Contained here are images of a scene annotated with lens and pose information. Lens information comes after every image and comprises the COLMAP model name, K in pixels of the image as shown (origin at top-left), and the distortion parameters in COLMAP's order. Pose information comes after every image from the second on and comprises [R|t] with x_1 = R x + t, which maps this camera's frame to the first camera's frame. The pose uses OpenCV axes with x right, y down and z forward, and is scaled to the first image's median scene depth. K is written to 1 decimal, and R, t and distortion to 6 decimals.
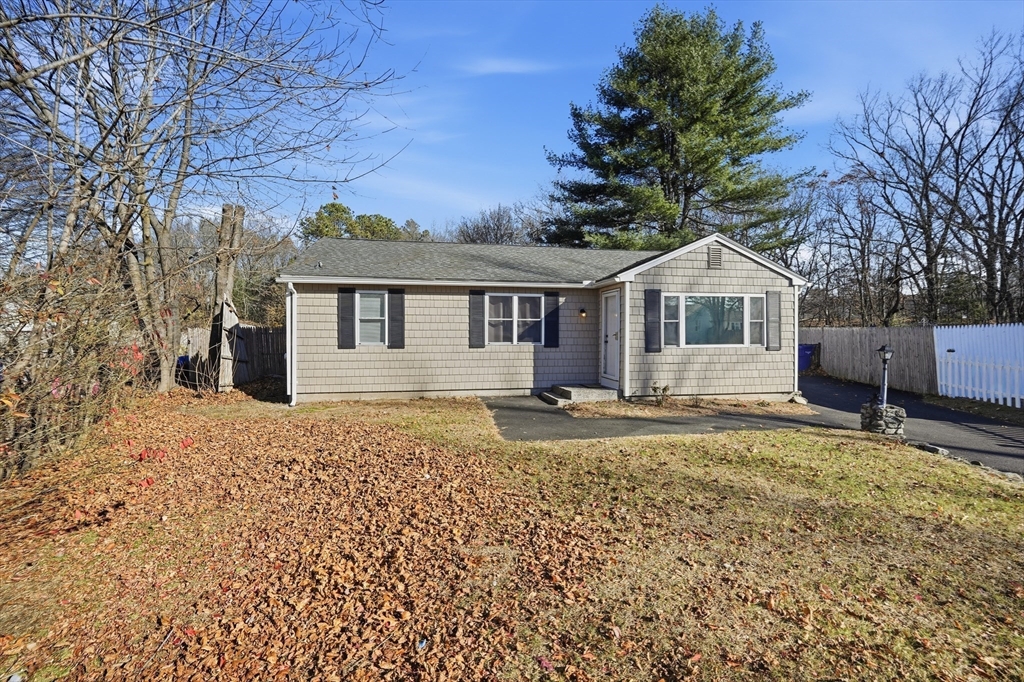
lens RADIAL K [[420.1, 0, 521.0], [0, 420.1, 336.9], [0, 0, 1]] dist [-0.007454, -0.002118]
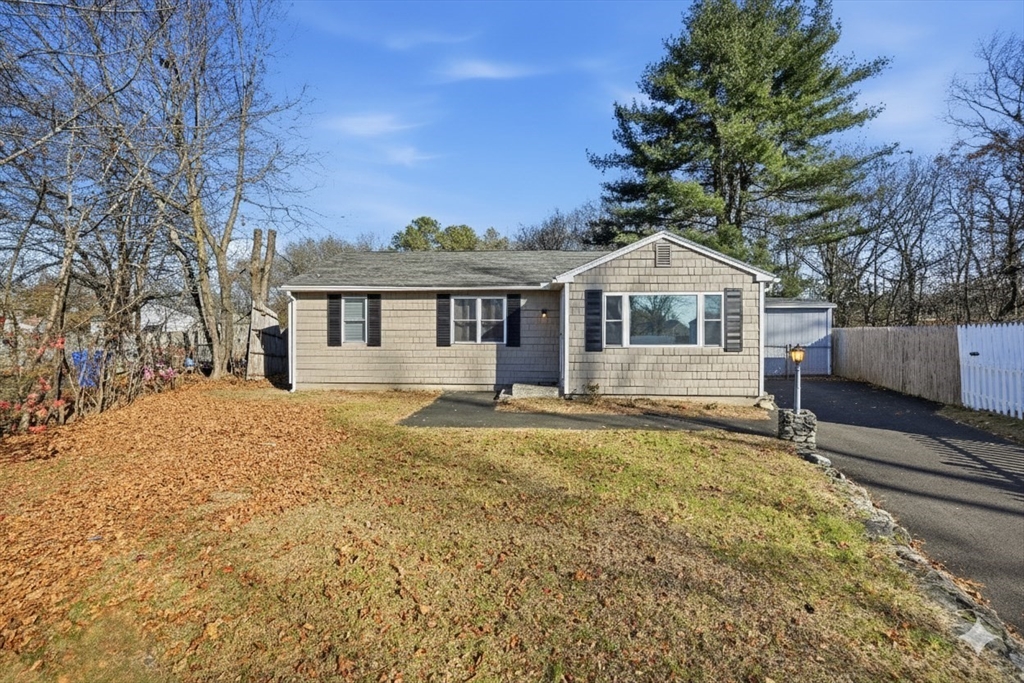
lens RADIAL K [[420.1, 0, 513.4], [0, 420.1, 331.9], [0, 0, 1]] dist [-0.007454, -0.002118]
pose [[0.972216, -0.000373, -0.234085, 0.333551], [-0.004348, 0.999797, -0.019650, 0.009162], [0.234045, 0.020122, 0.972017, -0.028549]]
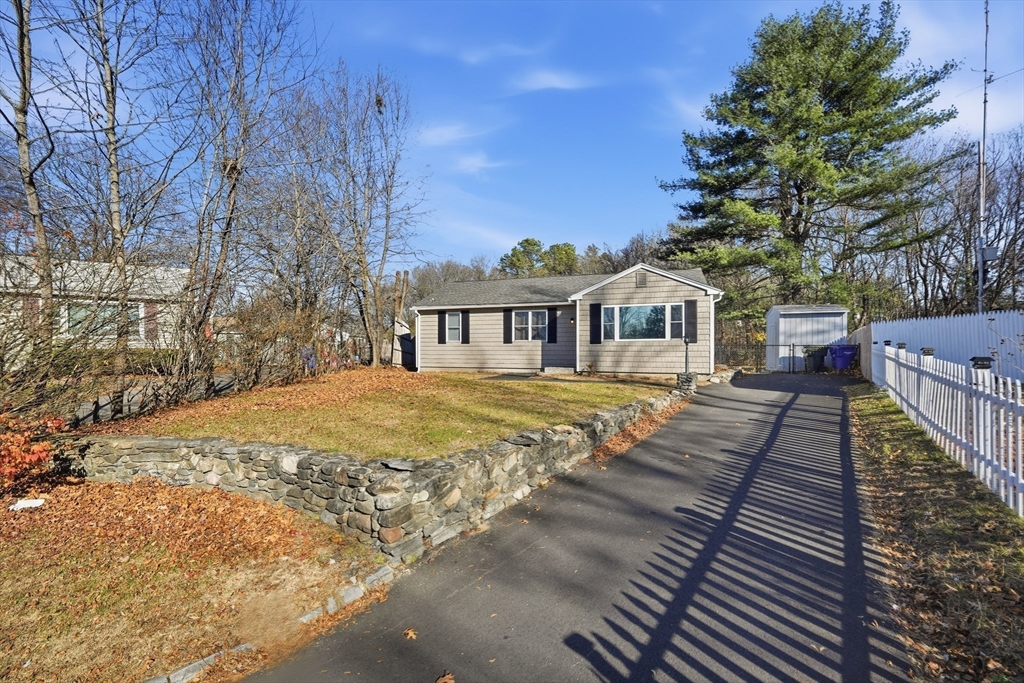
lens RADIAL K [[420.1, 0, 509.9], [0, 420.1, 351.0], [0, 0, 1]] dist [-0.007454, -0.002118]
pose [[0.874780, 0.000925, -0.484519, 0.728031], [-0.006158, 0.999939, -0.009209, 0.073289], [0.484481, 0.011040, 0.874732, -0.478575]]
